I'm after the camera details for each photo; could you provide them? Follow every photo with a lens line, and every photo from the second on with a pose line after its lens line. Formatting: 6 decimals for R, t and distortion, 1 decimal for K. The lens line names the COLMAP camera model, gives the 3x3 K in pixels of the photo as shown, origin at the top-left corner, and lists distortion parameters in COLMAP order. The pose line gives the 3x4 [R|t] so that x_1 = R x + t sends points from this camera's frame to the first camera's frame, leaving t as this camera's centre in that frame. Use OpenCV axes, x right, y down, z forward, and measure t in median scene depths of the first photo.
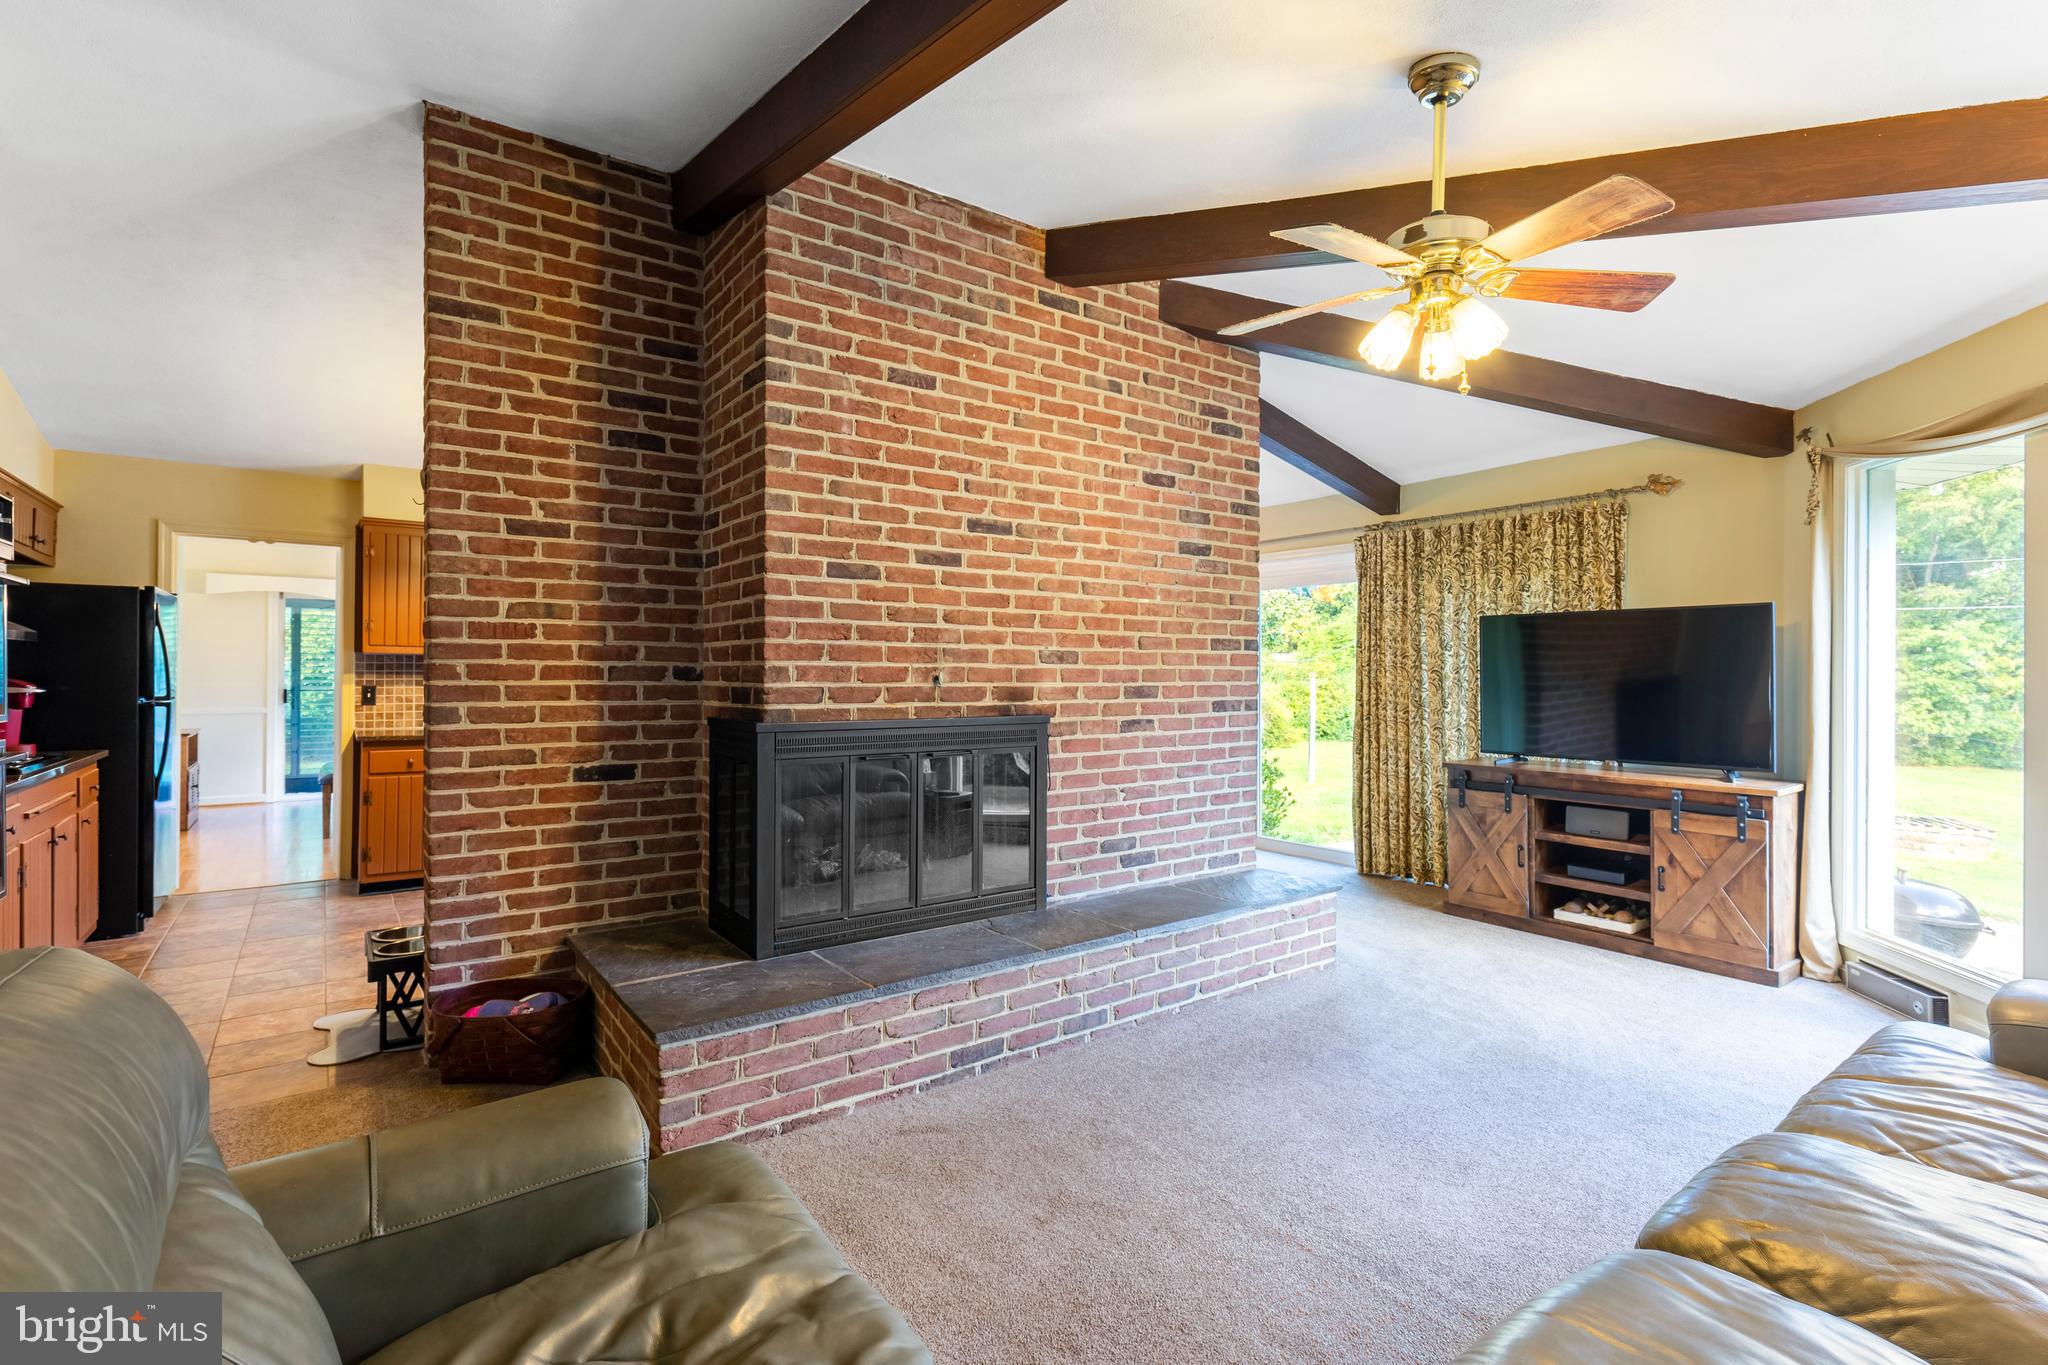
lens RADIAL K [[935.7, 0, 1019.0], [0, 935.7, 667.1], [0, 0, 1]] dist [-0.002859, 0.000493]
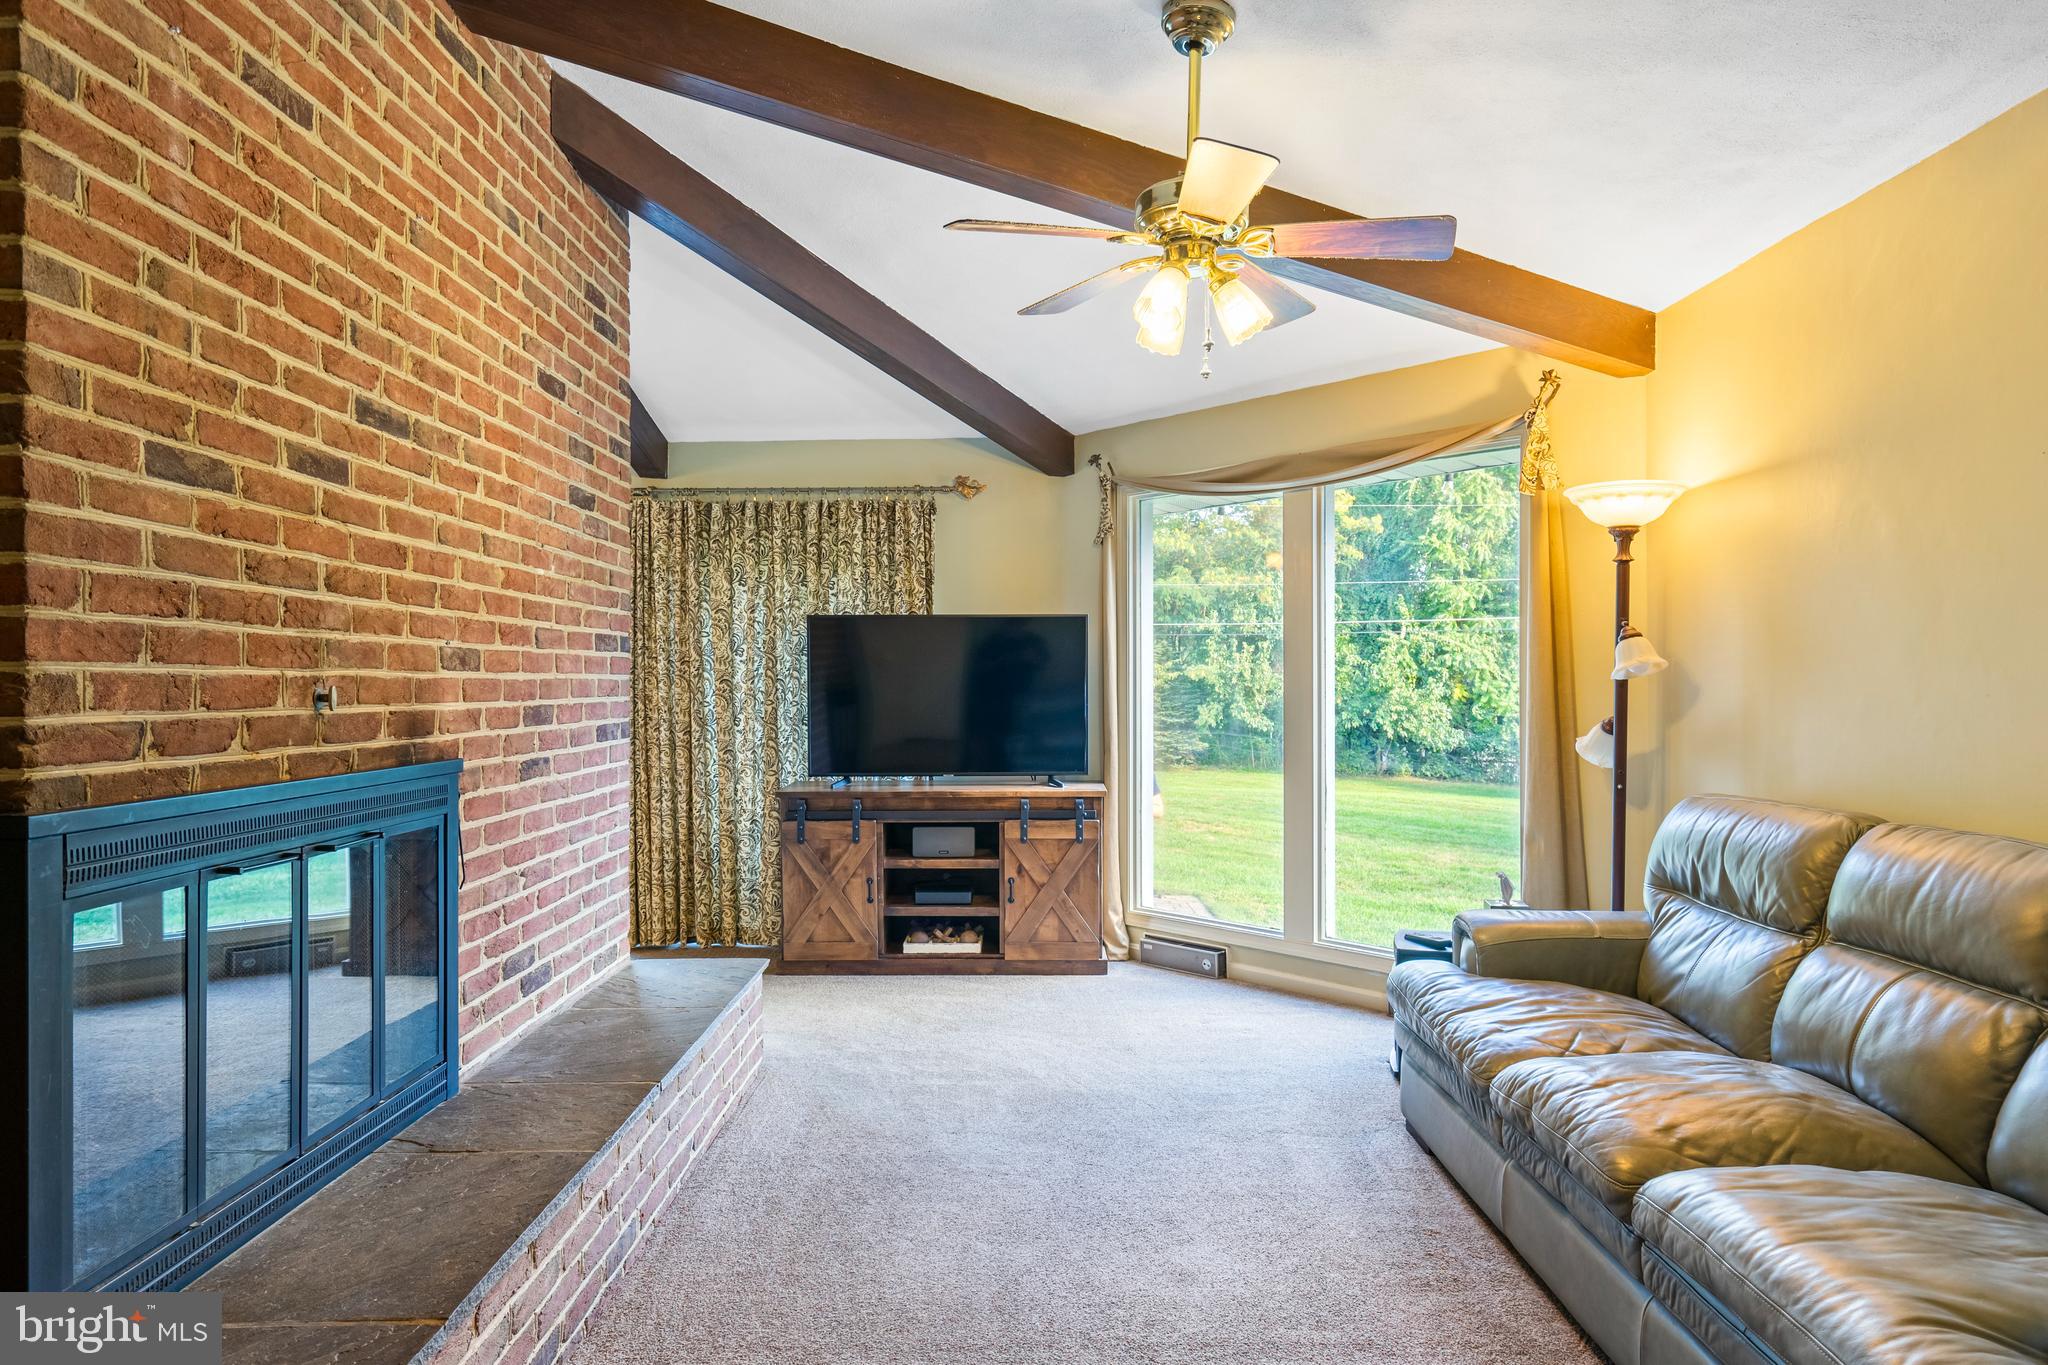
lens RADIAL K [[1196.2, 0, 1026.4], [0, 1196.2, 681.0], [0, 0, 1]] dist [0.016346, 0.002458]
pose [[0.588209, -0.004642, 0.808696, -0.376202], [0.000746, 0.999986, 0.005197, -0.000574], [-0.808709, -0.002454, 0.588204, 0.286385]]
